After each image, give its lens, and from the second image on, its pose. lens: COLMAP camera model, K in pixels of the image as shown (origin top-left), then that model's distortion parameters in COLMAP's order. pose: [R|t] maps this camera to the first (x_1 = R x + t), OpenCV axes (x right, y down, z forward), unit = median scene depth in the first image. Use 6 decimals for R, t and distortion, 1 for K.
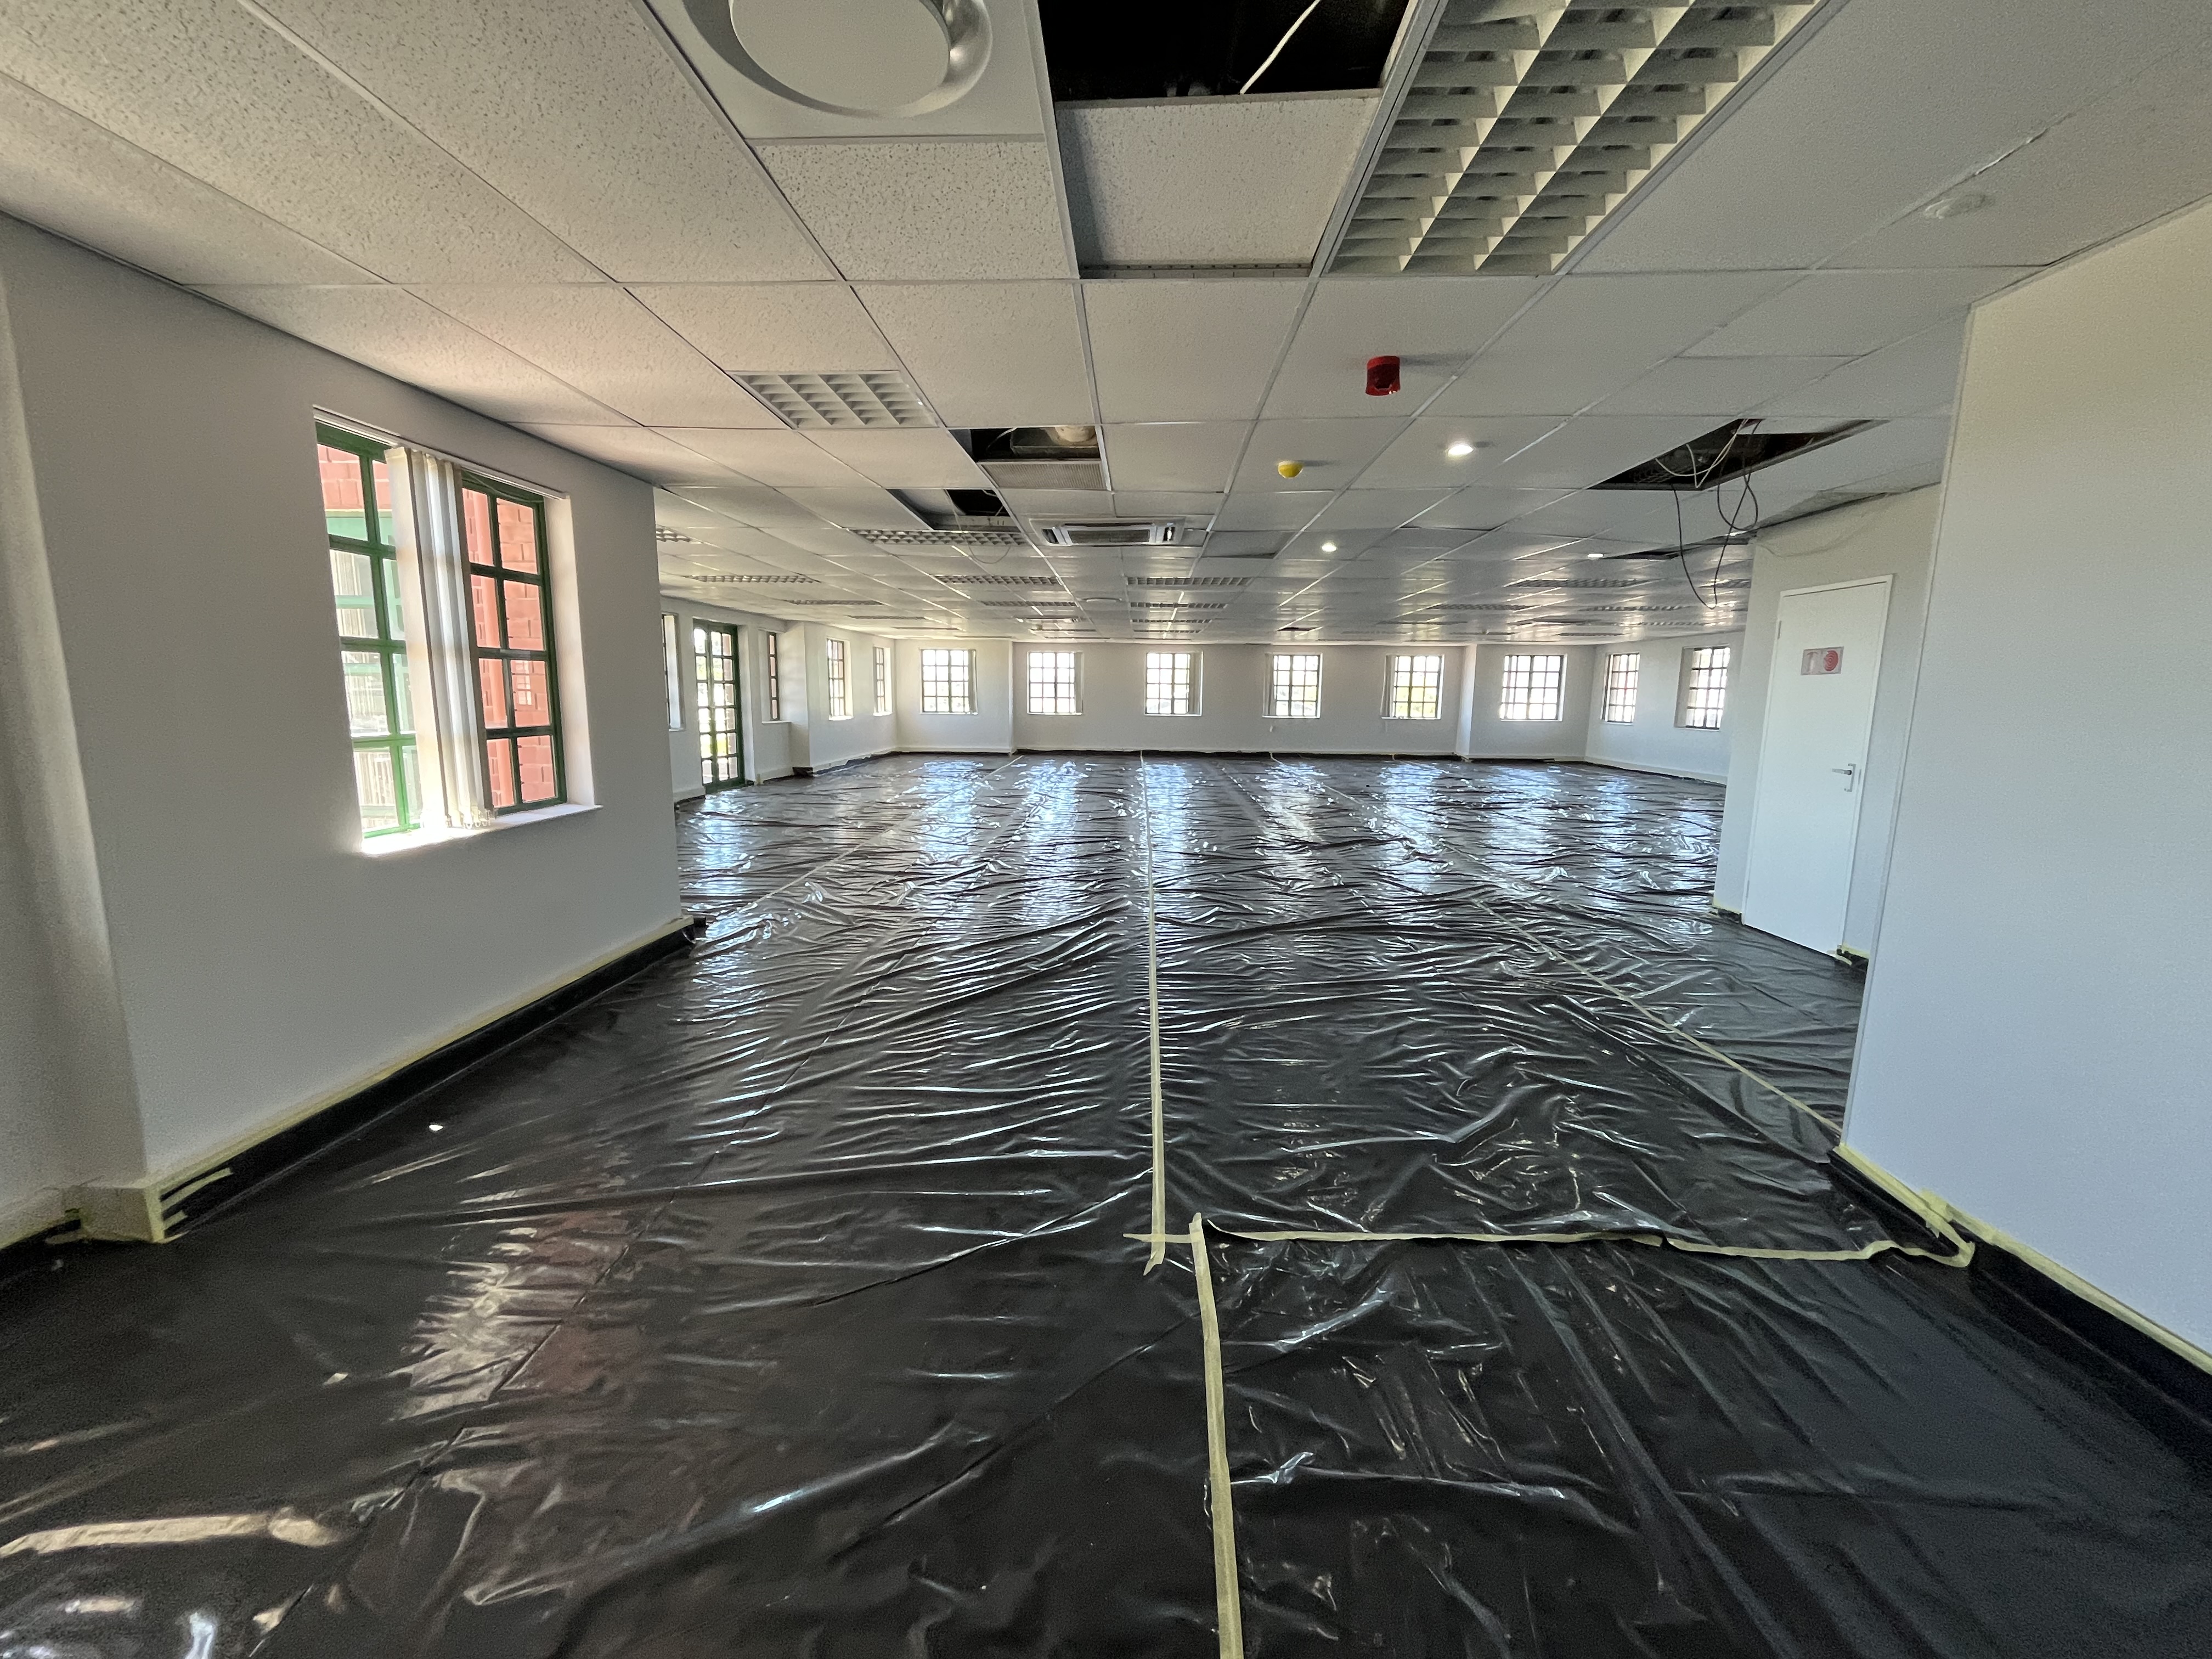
lens RADIAL K [[891.5, 0, 1099.1], [0, 891.5, 828.9], [0, 0, 1]] dist [-0.002290, -0.000183]
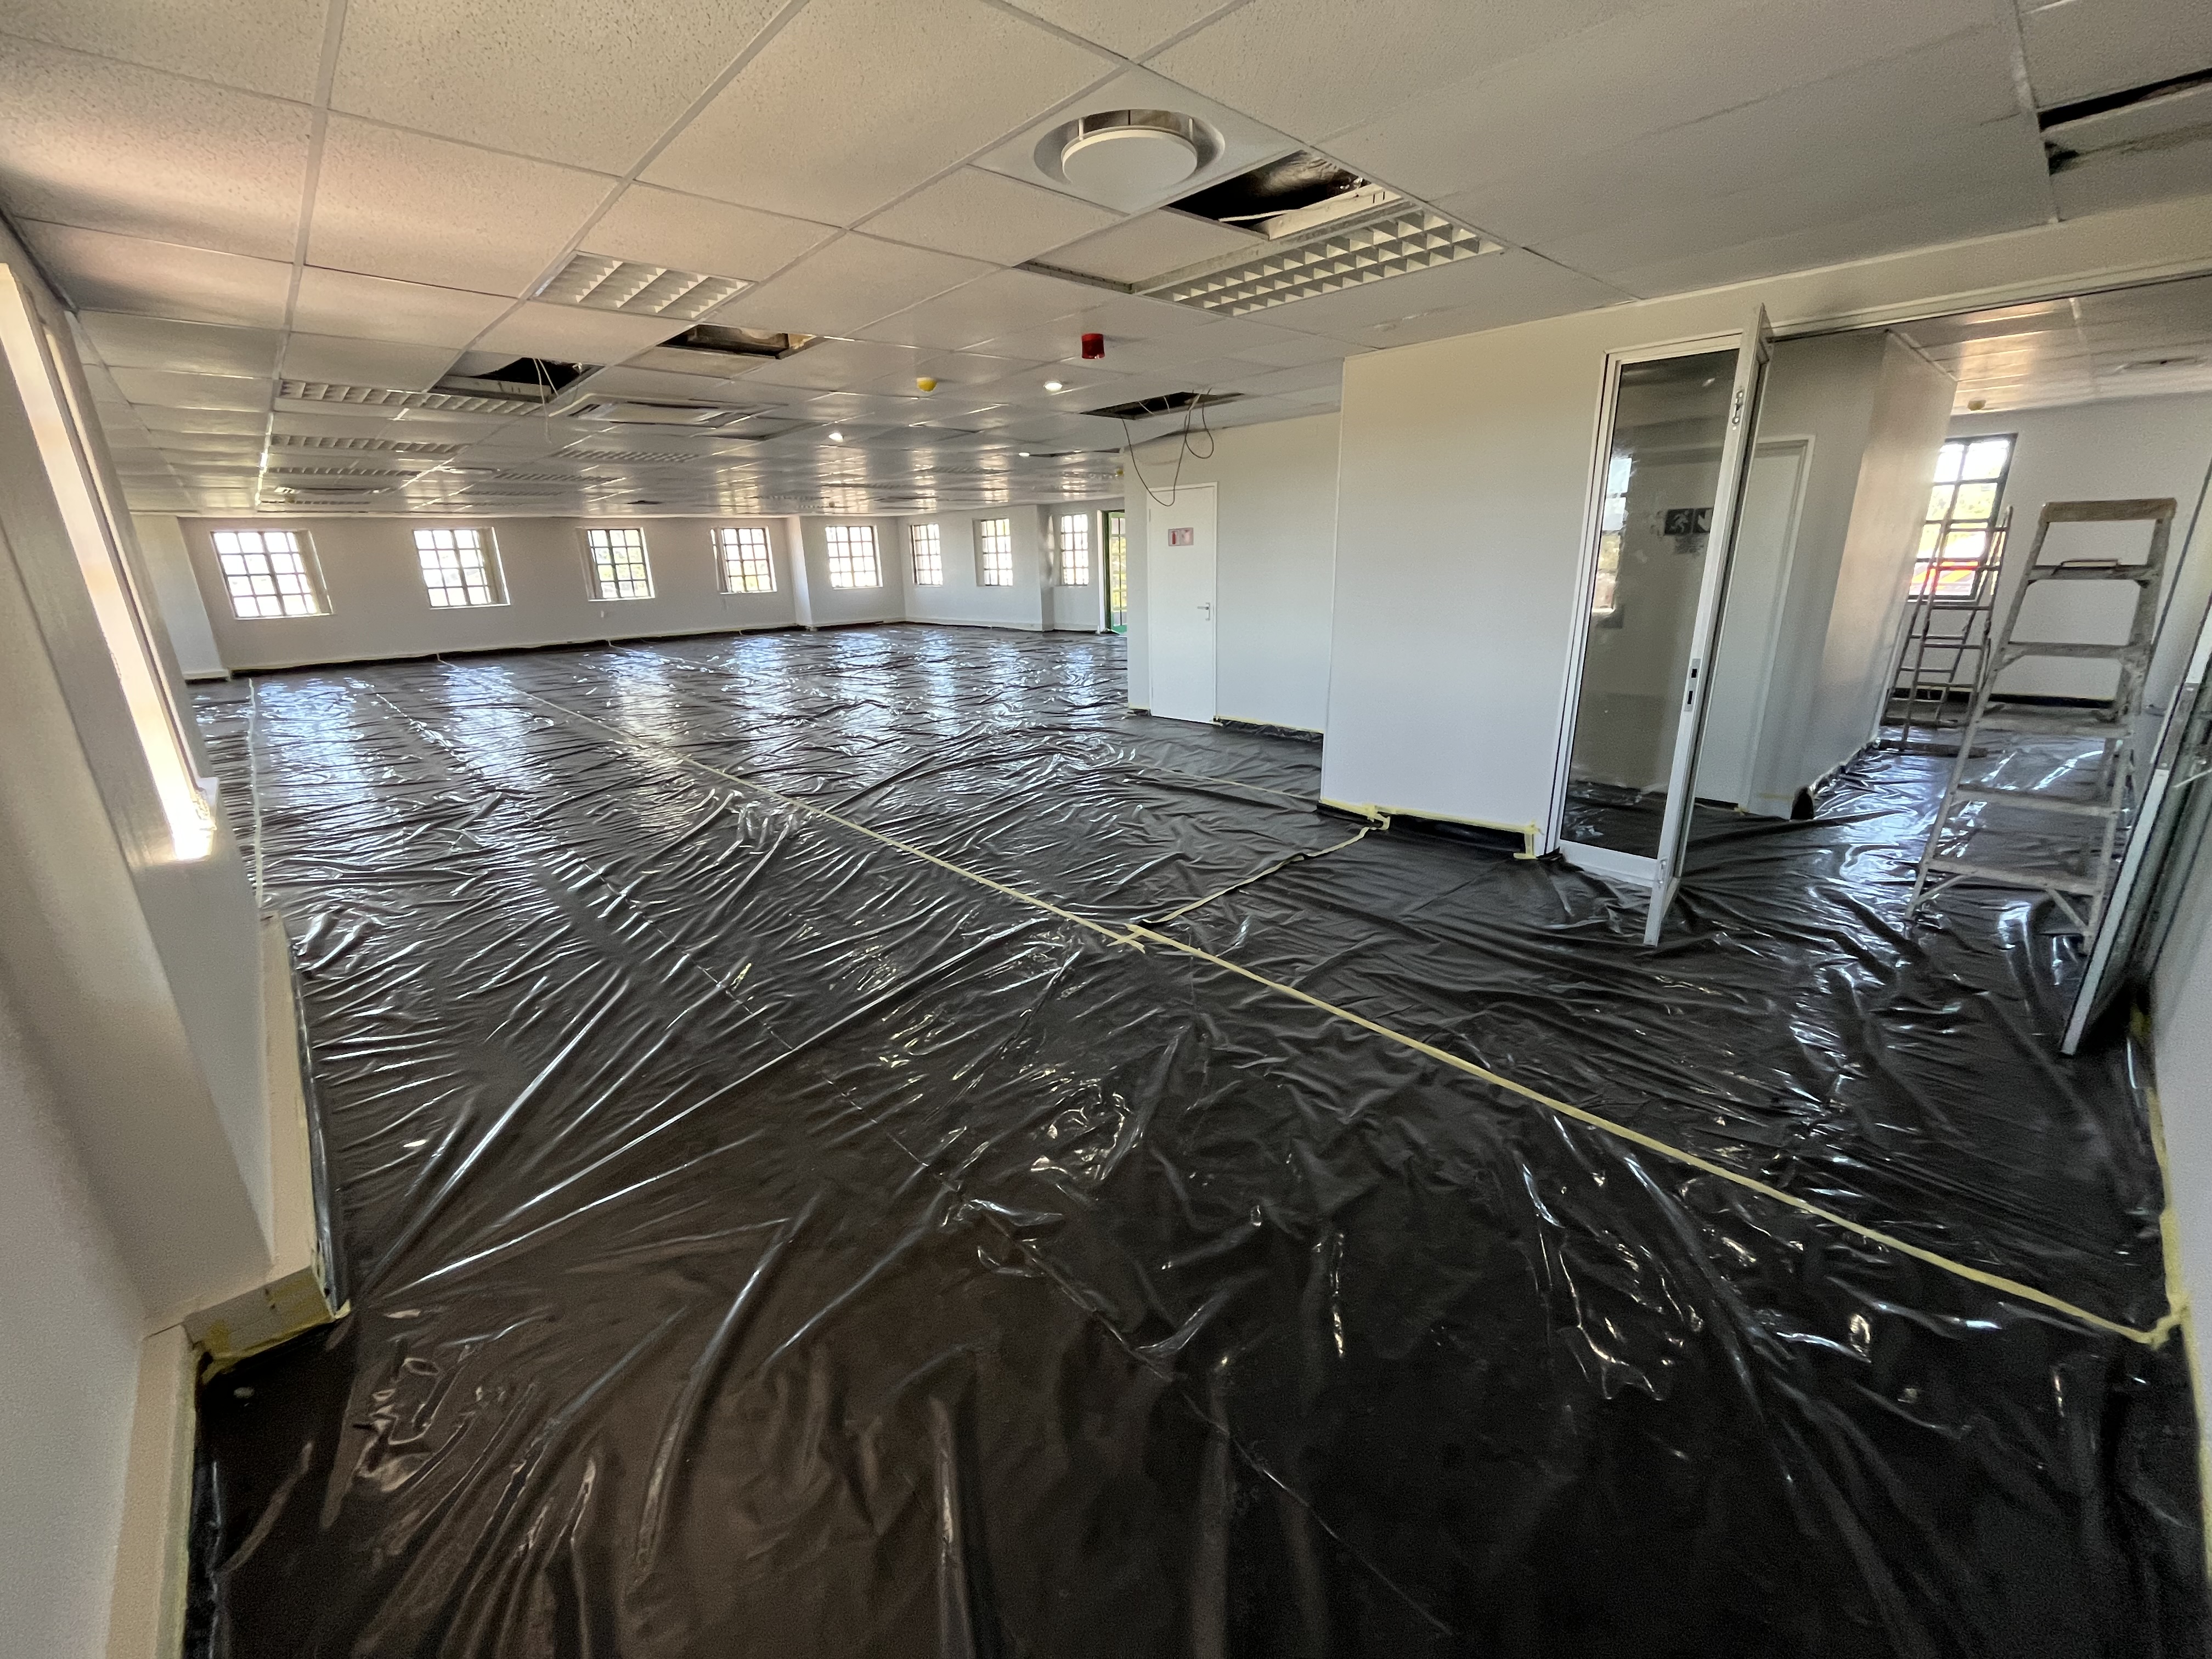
lens RADIAL K [[891.5, 0, 1099.1], [0, 891.5, 828.9], [0, 0, 1]] dist [-0.002290, -0.000183]
pose [[0.702507, -0.241001, 0.669628, -0.150412], [0.145670, 0.969689, 0.196171, -0.006307], [-0.696609, -0.040266, 0.716320, -0.012110]]
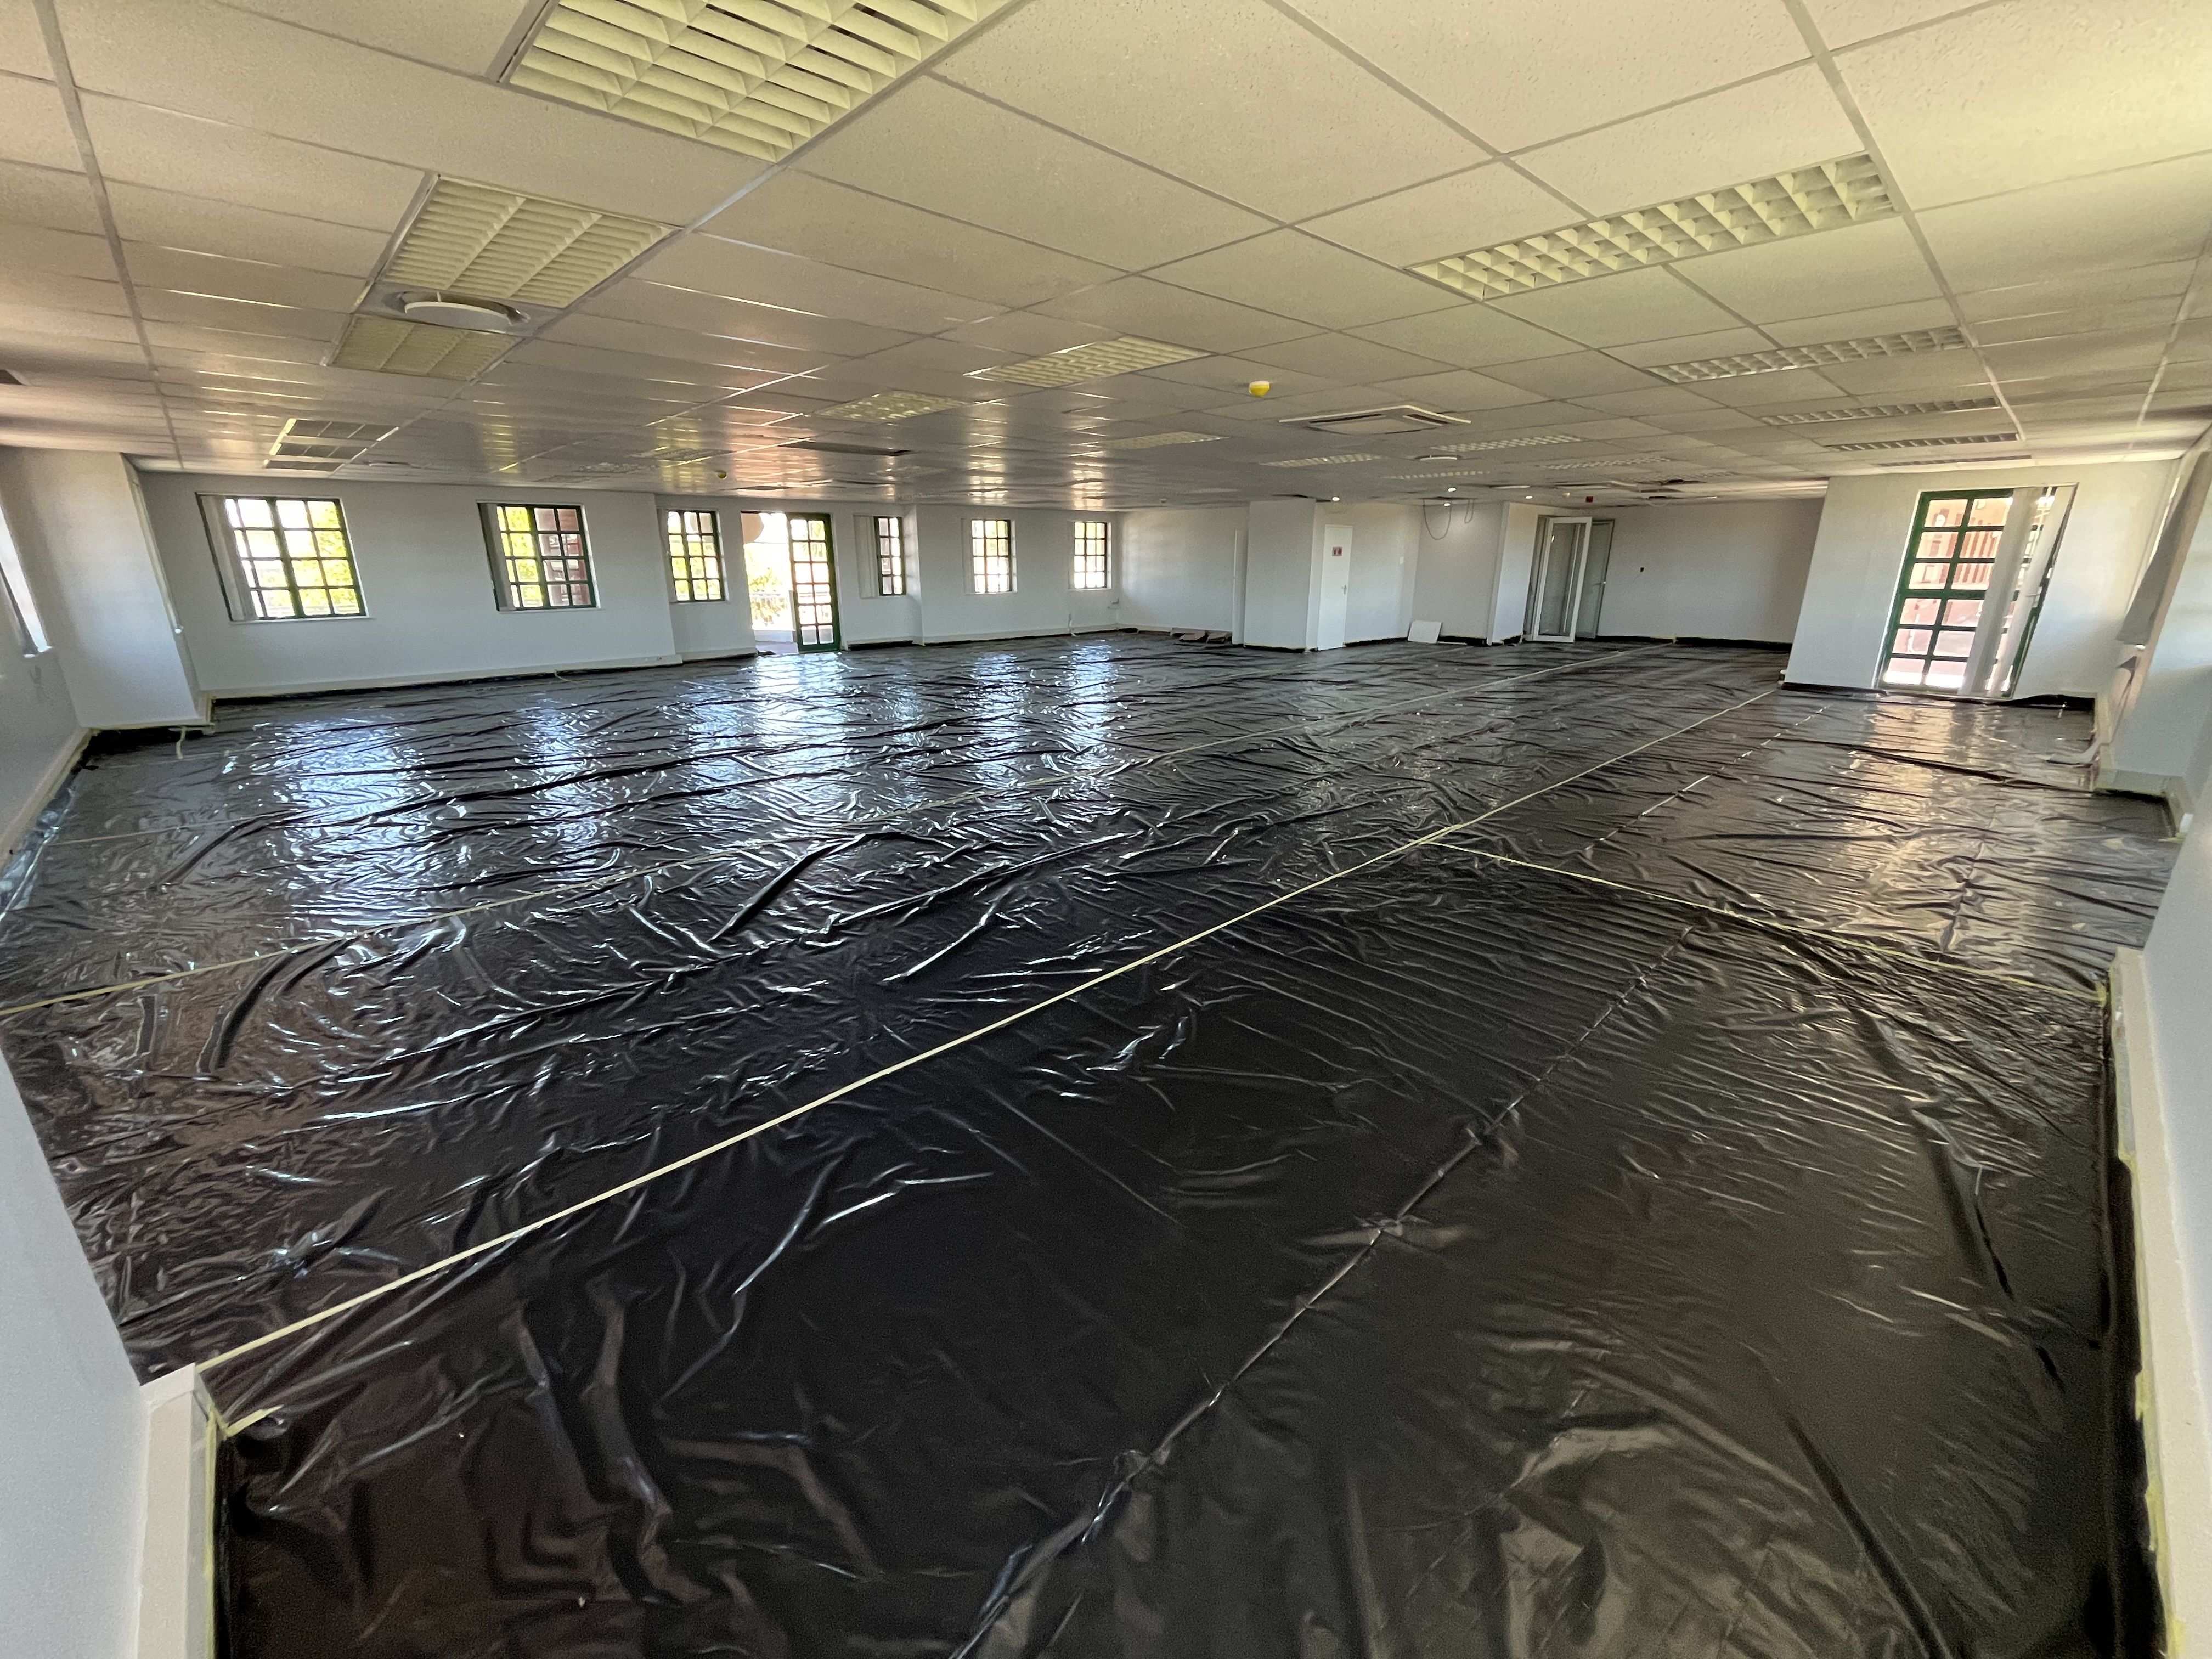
lens RADIAL K [[891.5, 0, 1099.1], [0, 891.5, 828.9], [0, 0, 1]] dist [-0.002290, -0.000183]
pose [[-0.719299, -0.211820, 0.661620, -0.267886], [0.102635, 0.909528, 0.402771, -0.212473], [-0.687077, 0.357618, -0.632483, 1.279749]]
